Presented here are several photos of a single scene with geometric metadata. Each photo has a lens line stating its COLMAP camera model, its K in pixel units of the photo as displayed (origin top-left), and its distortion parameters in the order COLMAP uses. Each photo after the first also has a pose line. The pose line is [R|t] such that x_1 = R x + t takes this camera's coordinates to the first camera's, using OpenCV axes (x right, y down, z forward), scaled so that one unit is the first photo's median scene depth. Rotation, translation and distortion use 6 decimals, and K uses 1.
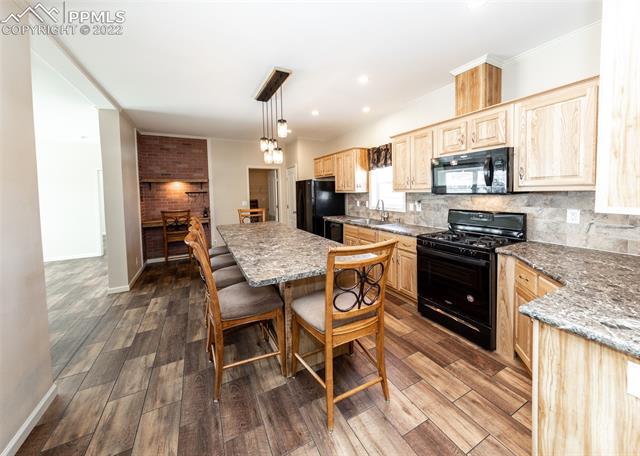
lens RADIAL K [[228.1, 0, 320.7], [0, 228.1, 200.0], [0, 0, 1]] dist [-0.012749, -0.000053]
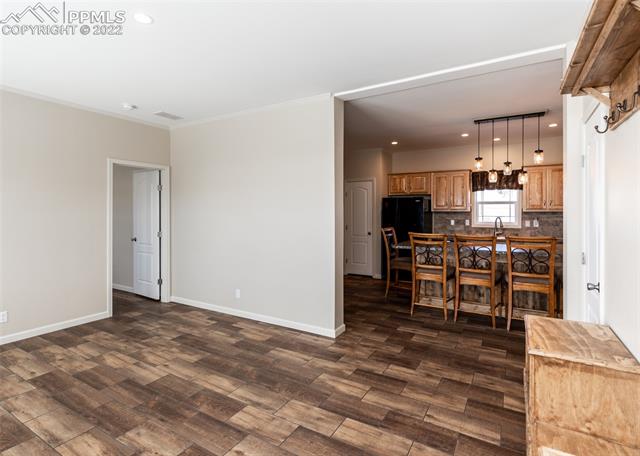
lens RADIAL K [[324.4, 0, 320.0], [0, 324.4, 210.4], [0, 0, 1]] dist [0.002678, -0.000254]
pose [[0.859717, 0.020154, 0.510373, -1.659917], [0.002153, 0.999069, -0.043078, 0.036133], [-0.510766, 0.038134, 0.858874, 0.072307]]
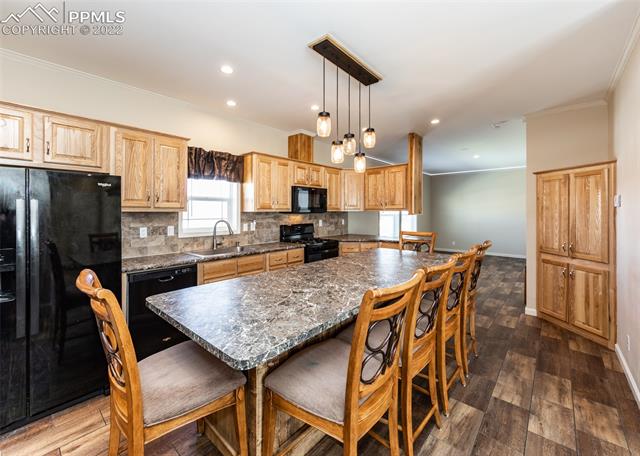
lens RADIAL K [[269.5, 0, 311.2], [0, 269.5, 211.1], [0, 0, 1]] dist [-0.001114, -0.000224]
pose [[-0.326069, 0.015123, 0.945225, -0.873948], [0.038000, 0.999274, -0.002879, -0.026215], [-0.944582, 0.034979, -0.326406, 1.256752]]
